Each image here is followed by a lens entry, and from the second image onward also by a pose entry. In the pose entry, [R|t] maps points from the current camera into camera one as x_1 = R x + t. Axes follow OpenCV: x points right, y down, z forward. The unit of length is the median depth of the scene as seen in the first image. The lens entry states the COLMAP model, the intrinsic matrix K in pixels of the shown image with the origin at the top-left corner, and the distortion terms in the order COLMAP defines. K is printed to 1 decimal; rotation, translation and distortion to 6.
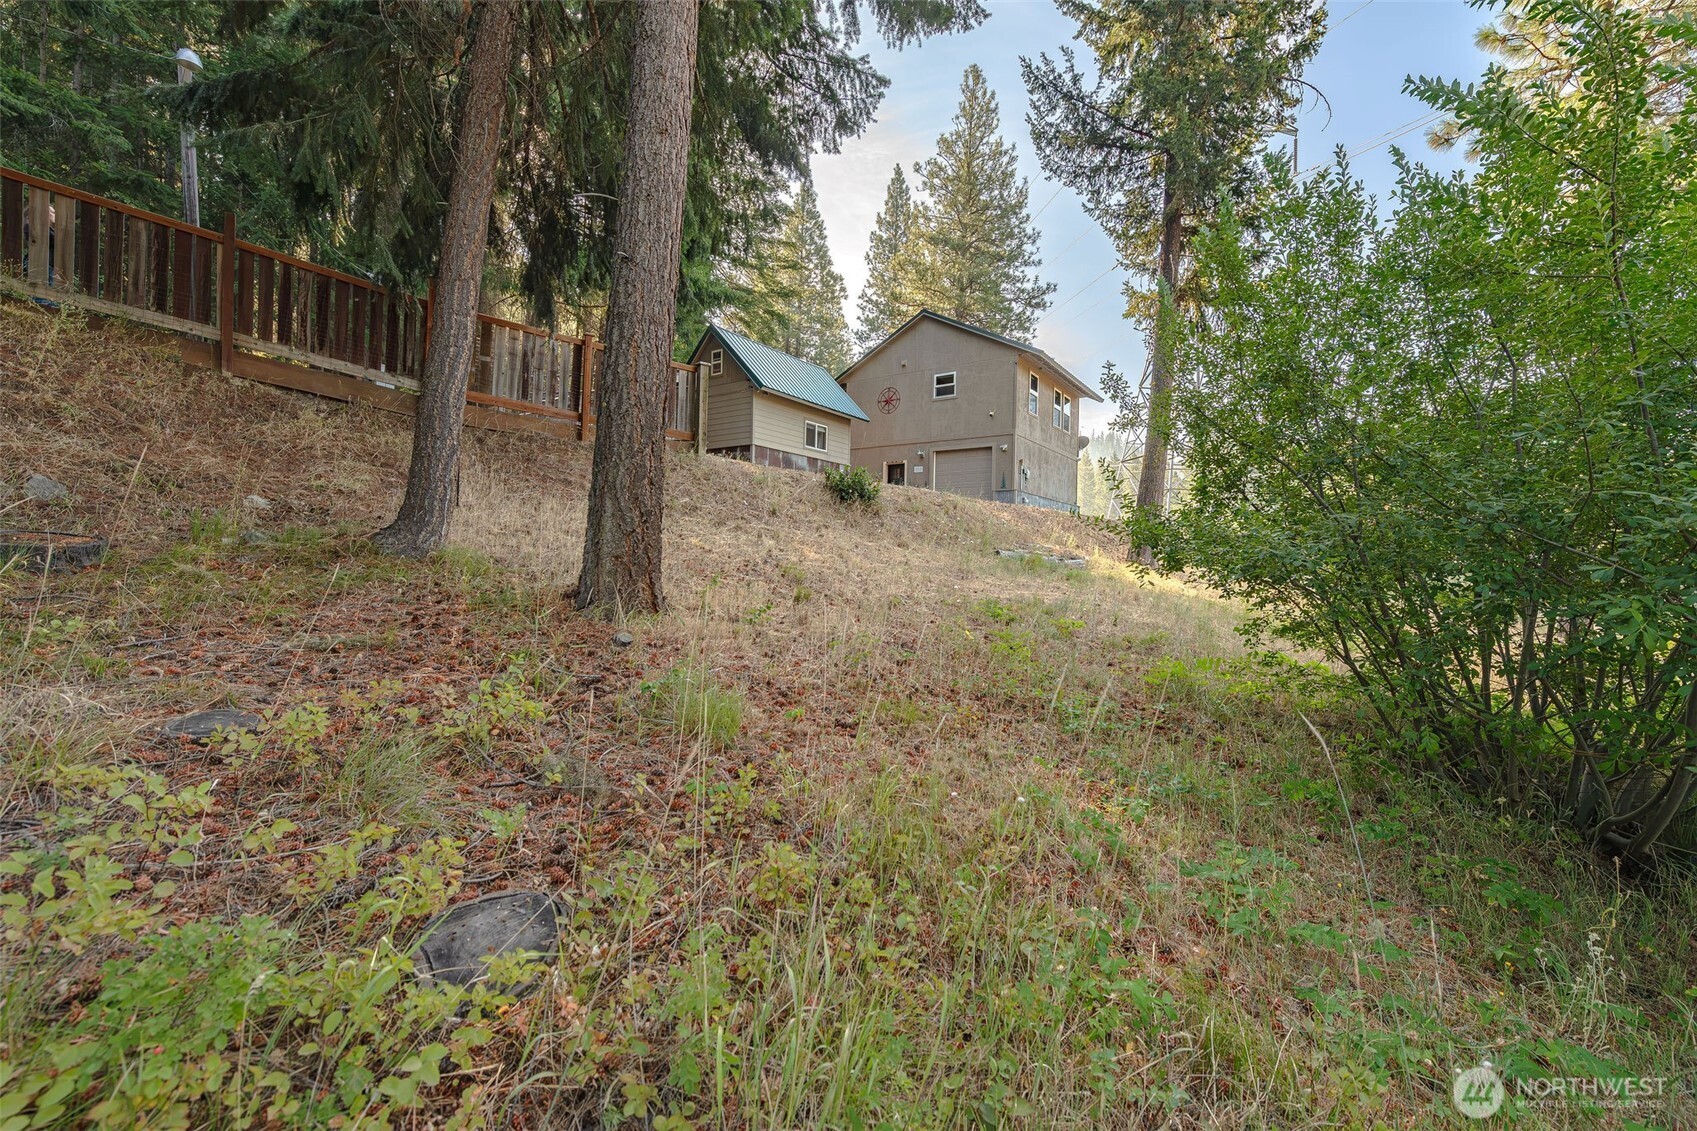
lens RADIAL K [[664.3, 0, 848.5], [0, 664.3, 565.5], [0, 0, 1]] dist [0.007814, -0.000021]
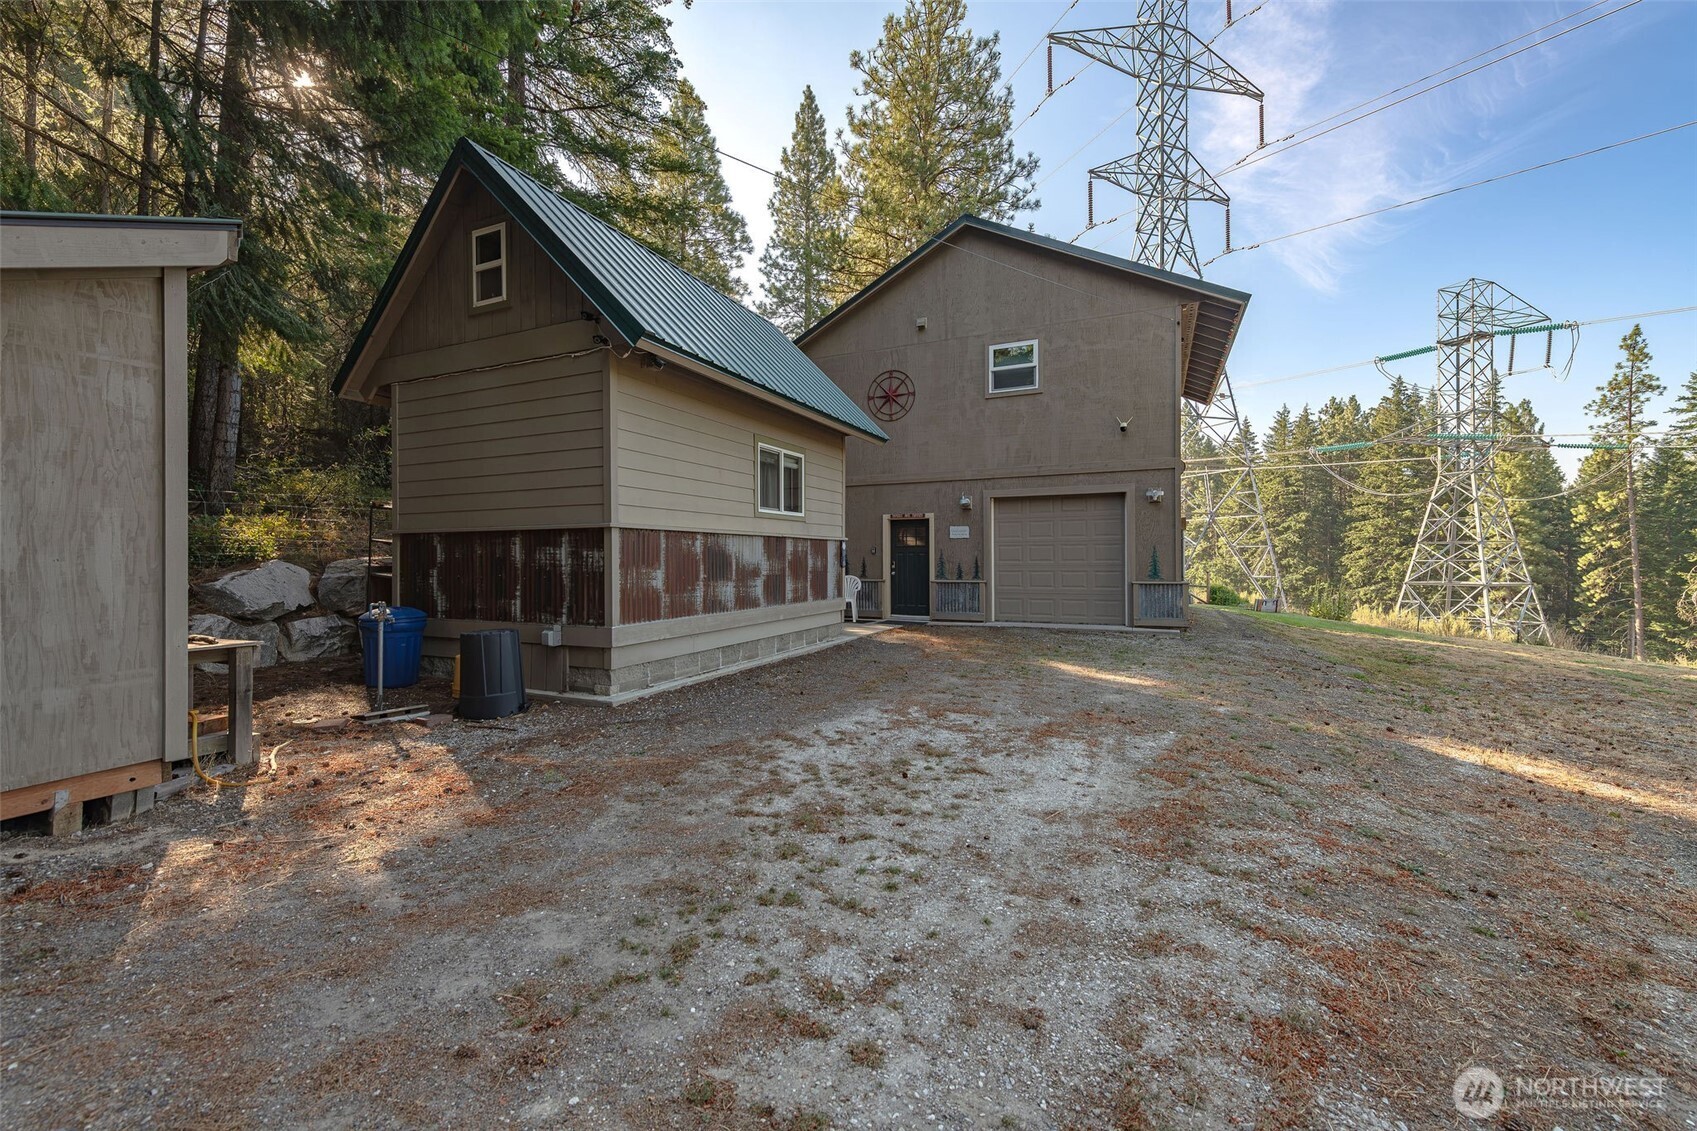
lens RADIAL K [[664.3, 0, 848.5], [0, 664.3, 565.5], [0, 0, 1]] dist [0.007814, -0.000021]
pose [[0.983083, -0.026879, 0.181180, -0.046537], [0.026304, 0.999638, 0.005574, -0.081962], [-0.181264, -0.000714, 0.983434, 0.340386]]
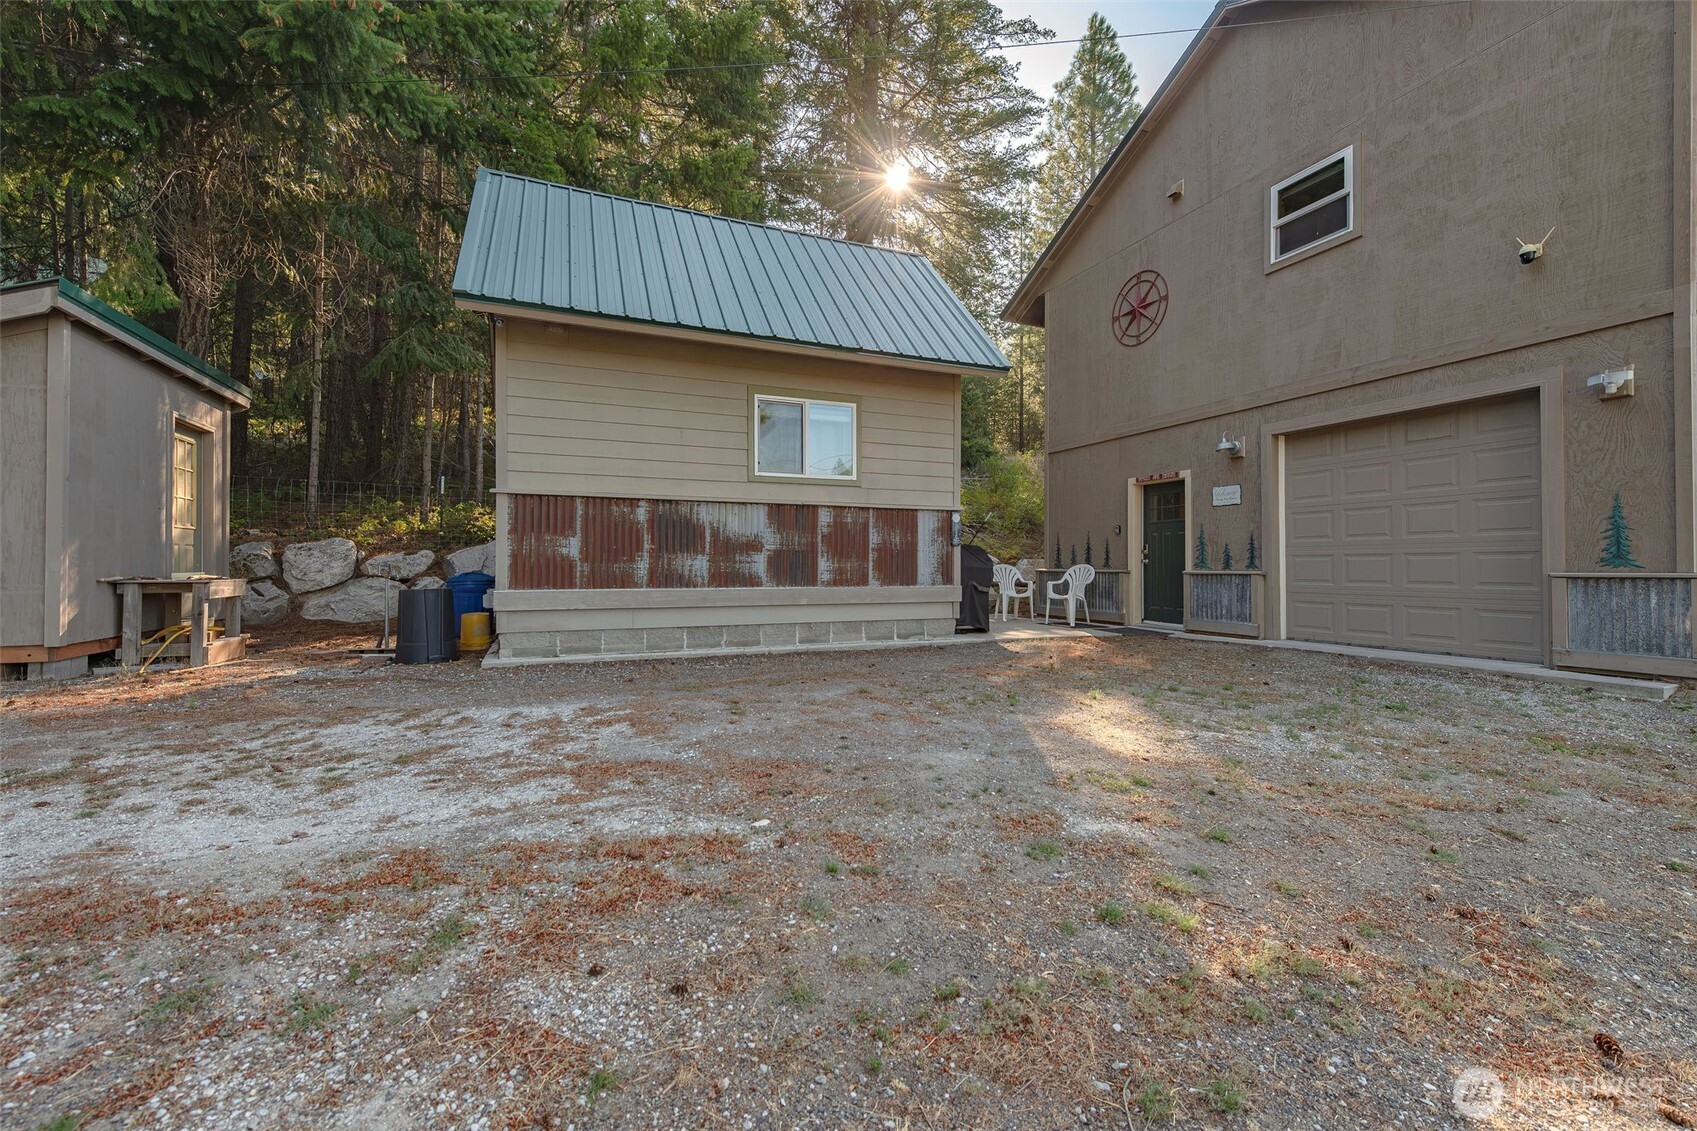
lens RADIAL K [[695.0, 0, 848.5], [0, 695.0, 565.5], [0, 0, 1]] dist [0.007018, -0.000483]
pose [[0.850677, -0.018644, -0.525357, 0.083399], [0.011860, 0.999797, -0.016276, -0.070691], [0.525554, 0.007615, 0.850726, 0.404920]]
